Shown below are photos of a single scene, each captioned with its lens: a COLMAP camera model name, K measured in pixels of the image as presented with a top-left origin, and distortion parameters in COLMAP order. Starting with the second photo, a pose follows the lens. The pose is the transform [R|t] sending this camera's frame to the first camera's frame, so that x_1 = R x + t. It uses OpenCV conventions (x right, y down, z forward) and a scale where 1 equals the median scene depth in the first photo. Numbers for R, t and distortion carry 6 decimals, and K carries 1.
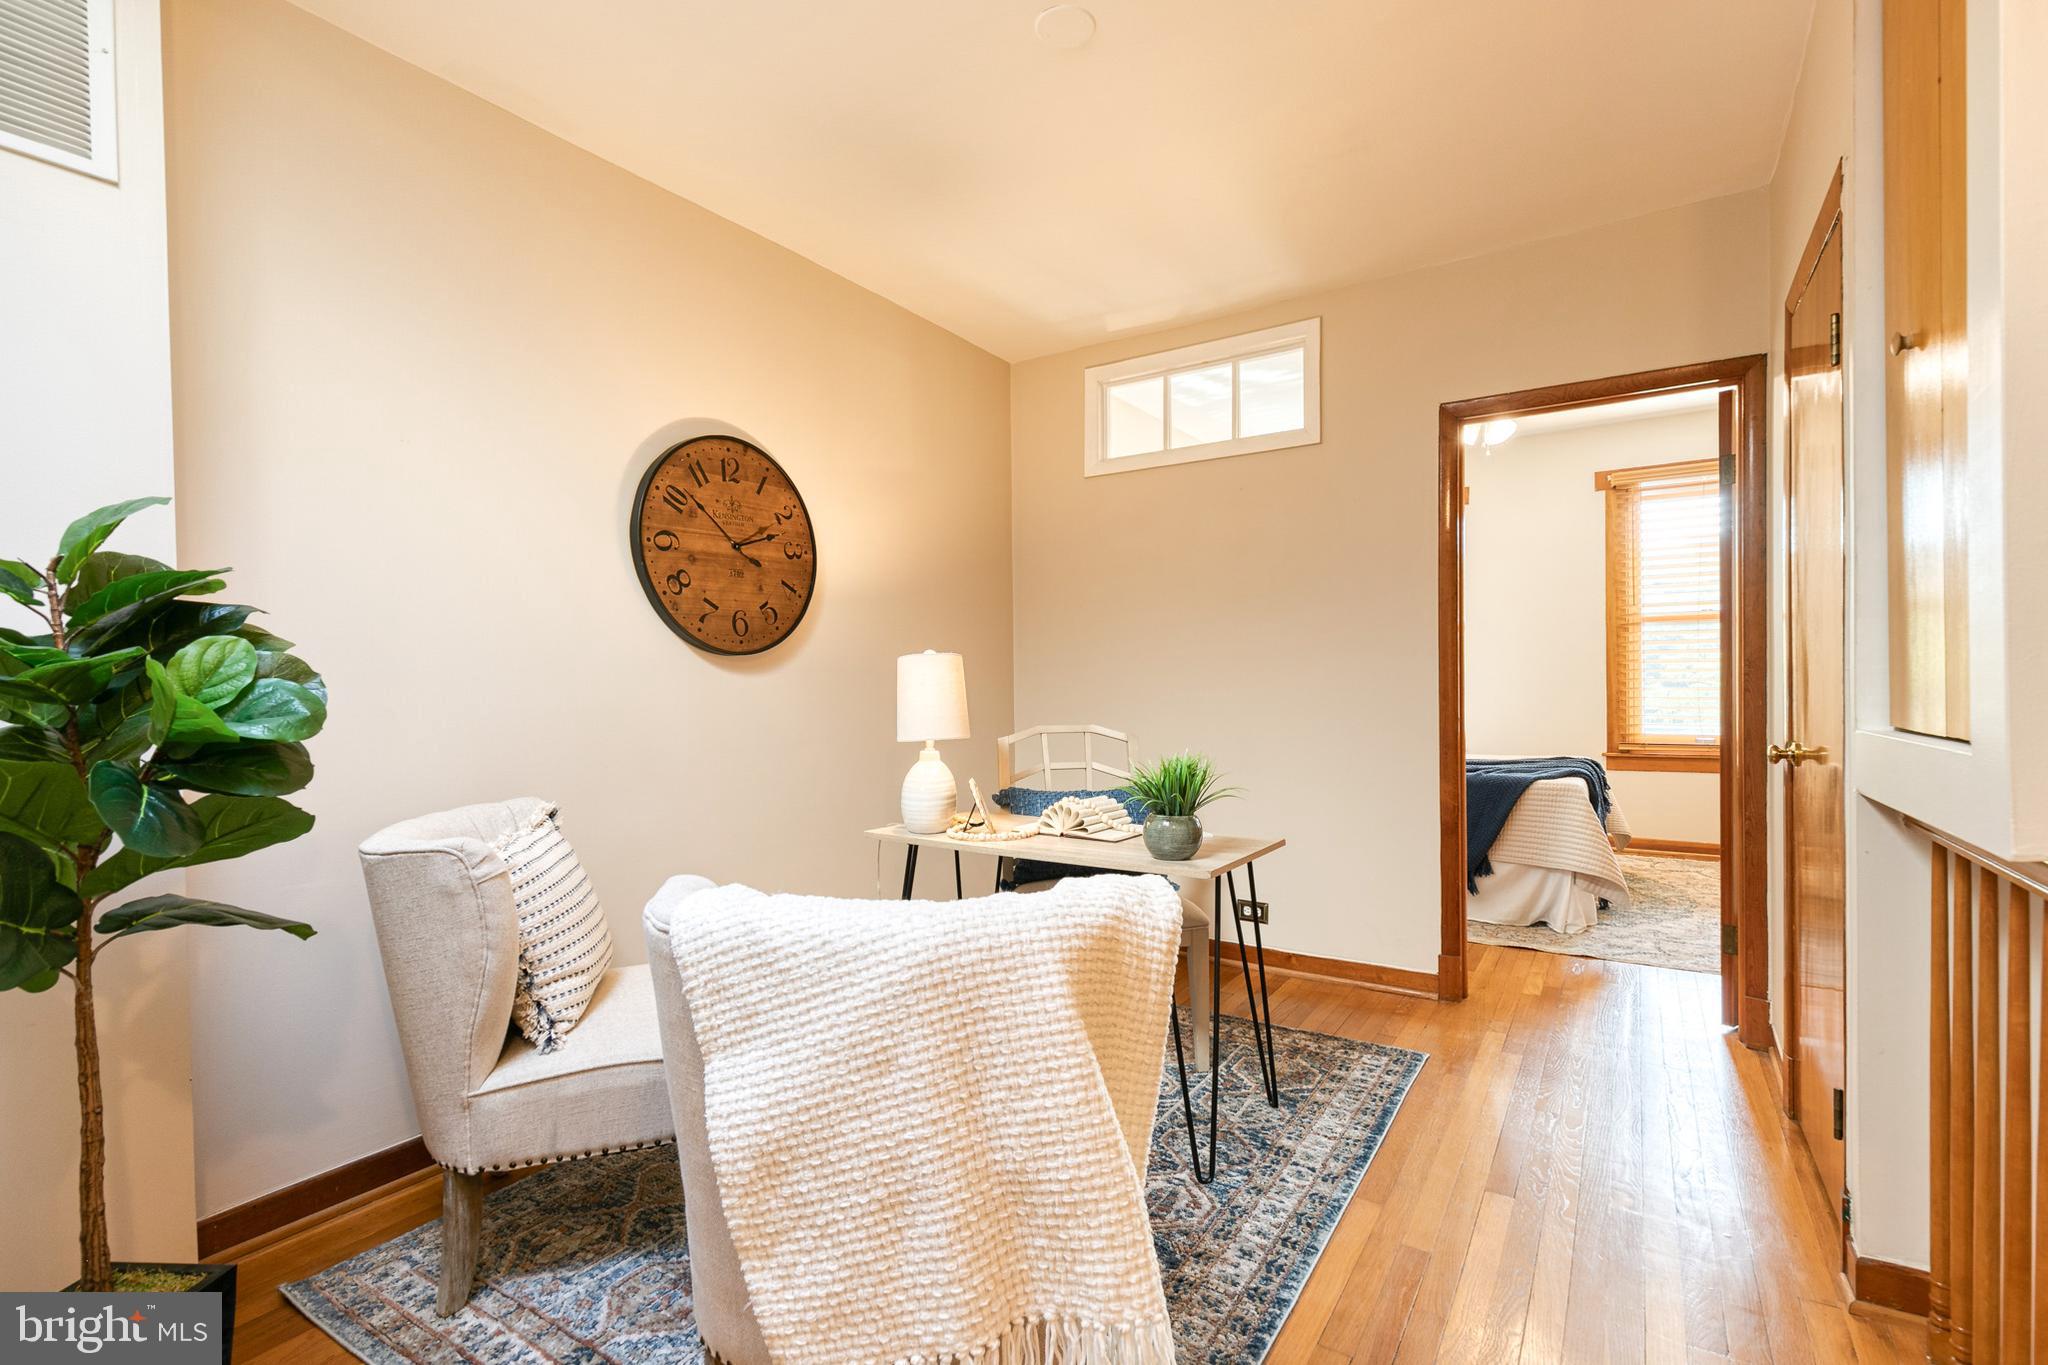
lens RADIAL K [[926.8, 0, 1041.7], [0, 926.8, 687.1], [0, 0, 1]] dist [0.009260, -0.000792]
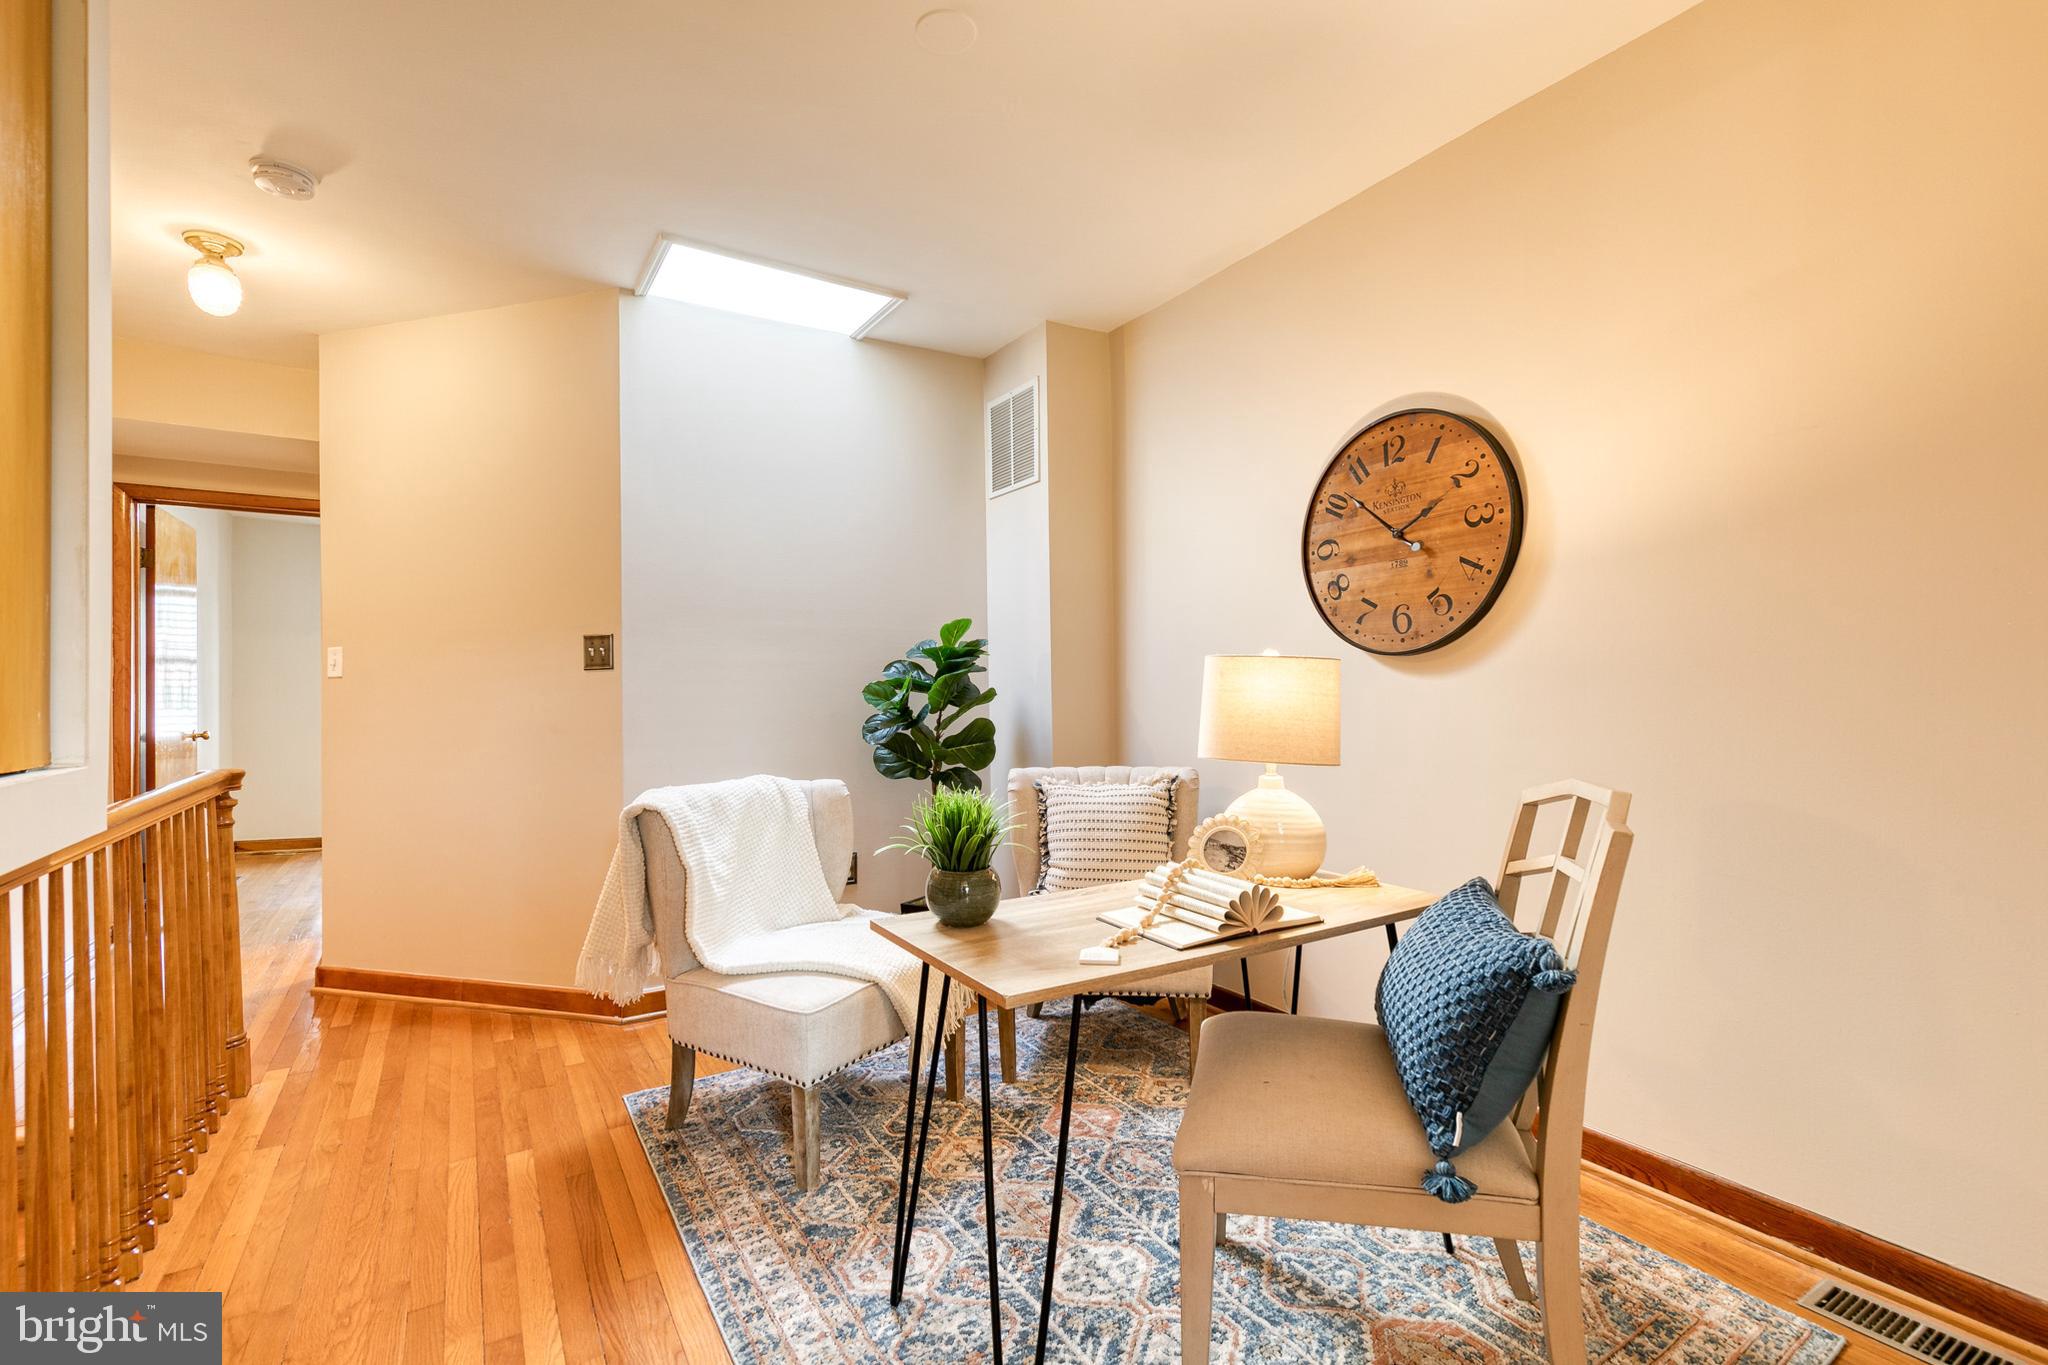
lens RADIAL K [[926.8, 0, 1041.7], [0, 926.8, 687.1], [0, 0, 1]] dist [0.009260, -0.000792]
pose [[-0.423363, 0.010624, -0.905898, 0.665749], [0.002672, 0.999942, 0.010478, -0.014908], [0.905956, 0.002016, -0.423367, 1.131335]]
